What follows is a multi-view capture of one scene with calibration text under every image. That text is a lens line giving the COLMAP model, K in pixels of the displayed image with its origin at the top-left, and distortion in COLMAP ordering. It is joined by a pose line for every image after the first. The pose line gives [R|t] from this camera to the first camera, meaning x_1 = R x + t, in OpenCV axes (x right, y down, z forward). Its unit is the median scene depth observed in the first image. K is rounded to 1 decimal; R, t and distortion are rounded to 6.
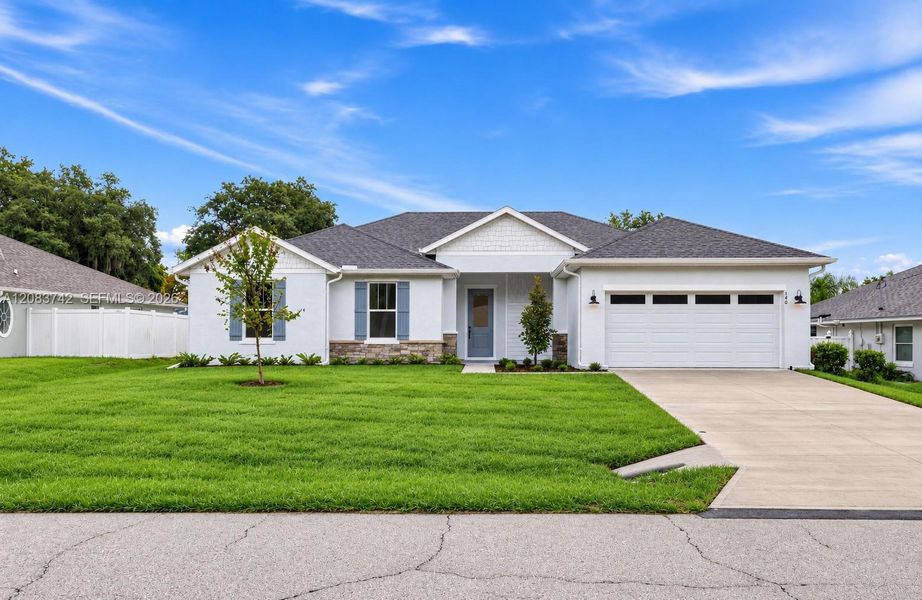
lens RADIAL K [[743.7, 0, 479.2], [0, 743.7, 326.1], [0, 0, 1]] dist [0.006735, 0.002774]
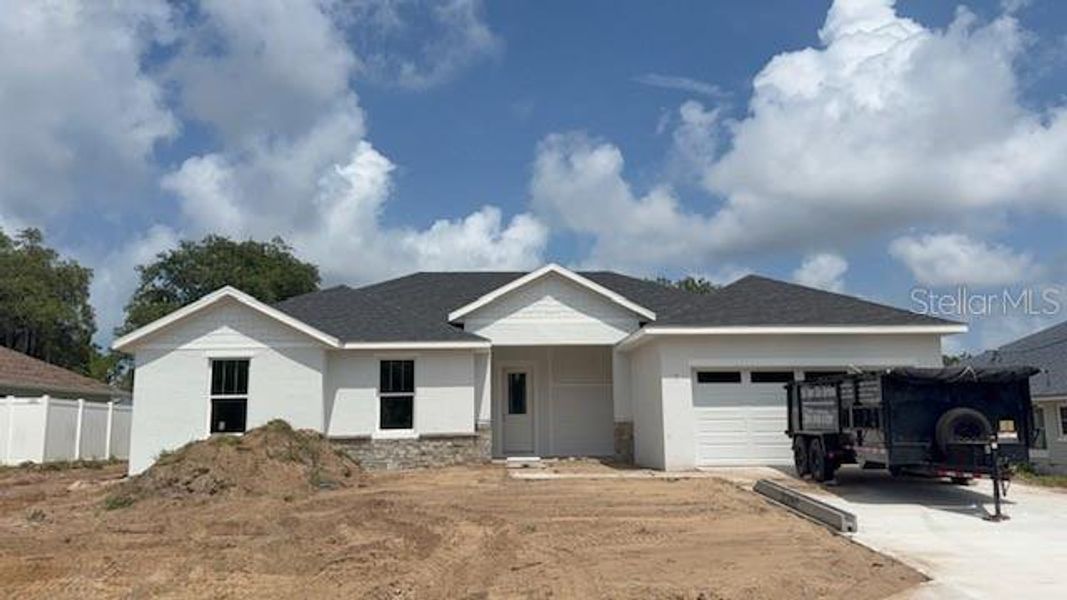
lens RADIAL K [[792.5, 0, 545.3], [0, 792.5, 297.7], [0, 0, 1]] dist [0.040131, -0.038653]
pose [[0.993710, 0.002849, 0.111944, -0.069413], [0.012379, 0.990755, -0.135099, -0.007670], [-0.111294, 0.135635, 0.984488, 0.160606]]
